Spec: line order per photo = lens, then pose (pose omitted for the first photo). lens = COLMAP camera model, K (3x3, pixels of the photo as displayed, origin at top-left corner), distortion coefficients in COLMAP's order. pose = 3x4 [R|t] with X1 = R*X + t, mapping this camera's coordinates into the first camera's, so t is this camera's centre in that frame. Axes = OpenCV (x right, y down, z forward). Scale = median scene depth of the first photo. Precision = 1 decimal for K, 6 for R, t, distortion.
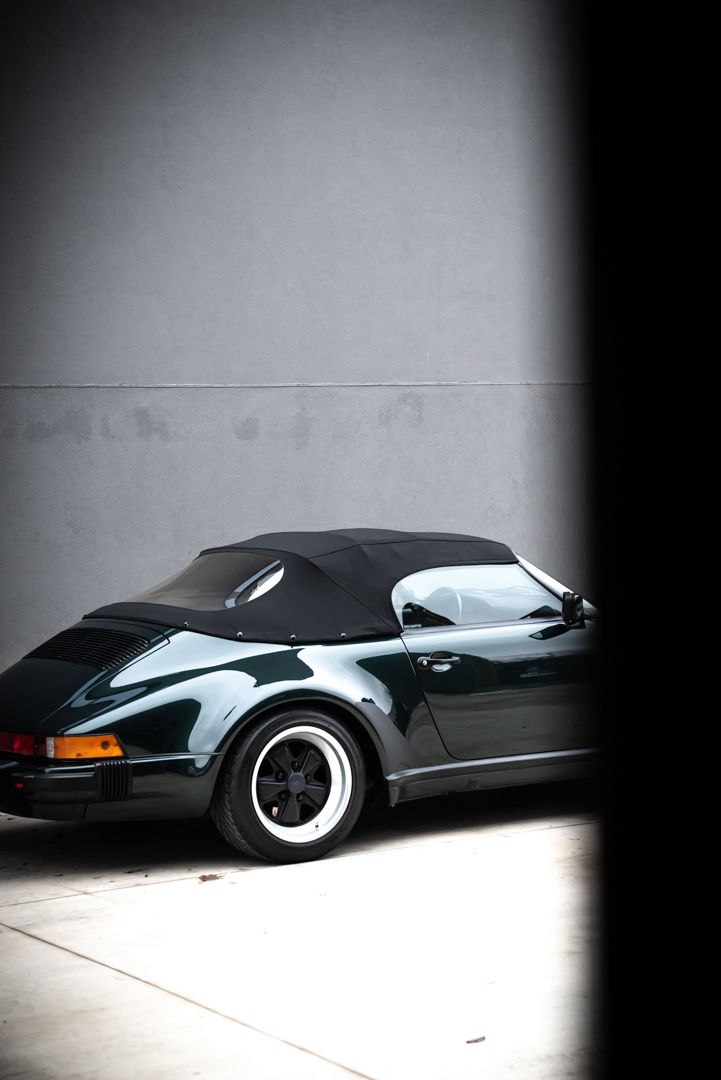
lens RADIAL K [[2203.9, 0, 371.2], [0, 2203.9, 544.0], [0, 0, 1]] dist [0.274196, 0.000000]
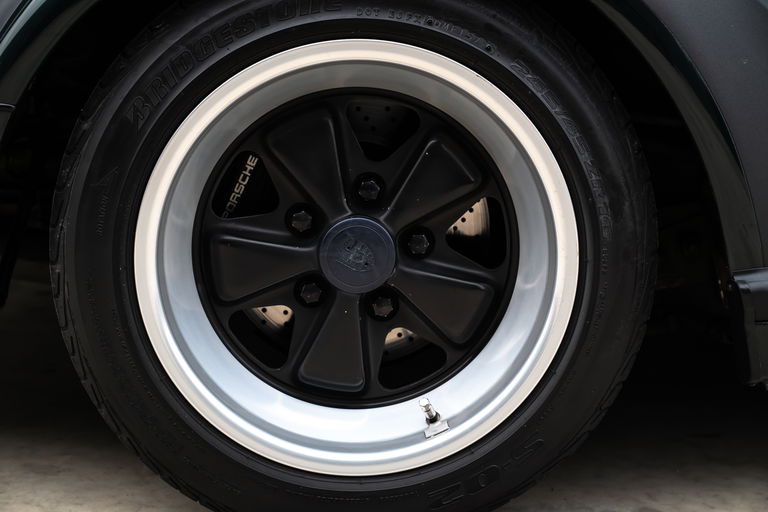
lens RADIAL K [[1454.8, 0, 388.1], [0, 1454.8, 259.6], [0, 0, 1]] dist [0.355311, 0.000000]
pose [[0.873249, 0.138100, -0.467295, 0.049830], [-0.059197, 0.981961, 0.179576, 0.073959], [0.483665, -0.129152, 0.865672, 0.818380]]
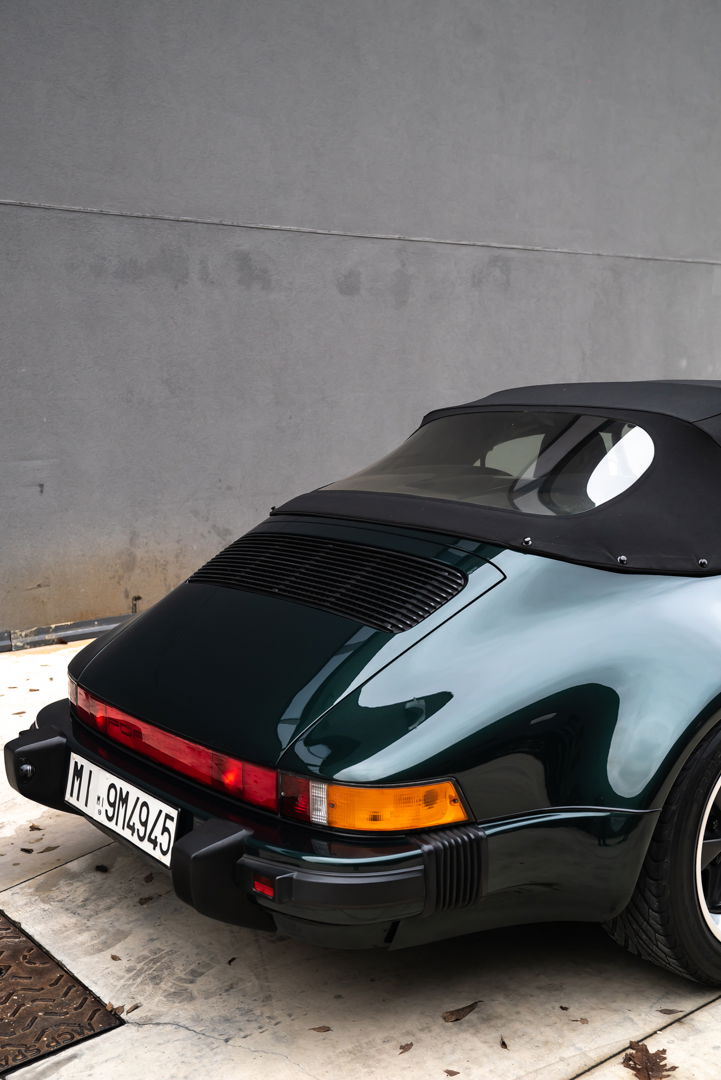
lens RADIAL K [[1177.7, 0, 358.1], [0, 1177.7, 537.1], [0, 0, 1]] dist [0.090263, 0.000000]
pose [[0.992157, 0.000889, 0.124993, -0.158313], [-0.013126, 0.995187, 0.097111, 0.007035], [-0.124305, -0.097990, 0.987394, 0.701638]]
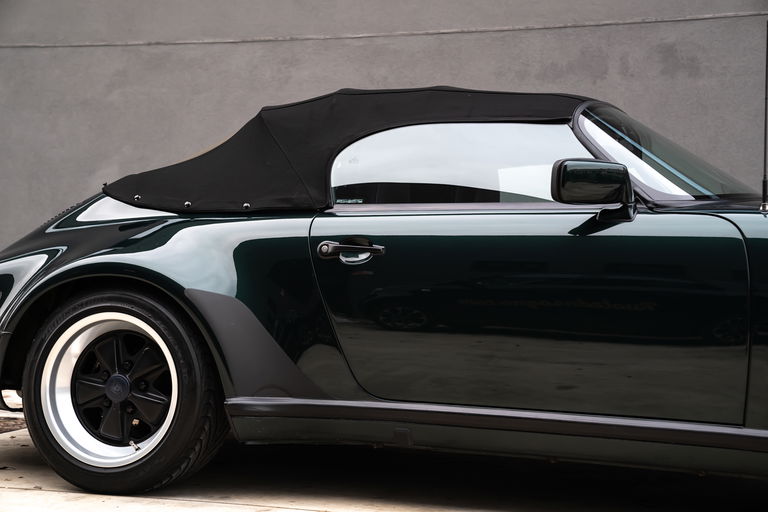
lens RADIAL K [[1275.7, 0, 382.3], [0, 1275.7, 259.2], [0, 0, 1]] dist [0.279218, 0.000000]
pose [[0.616926, 0.035497, -0.786220, 0.353010], [-0.070266, 0.997477, -0.010101, 0.060066], [0.783878, 0.061476, 0.617864, 0.766628]]
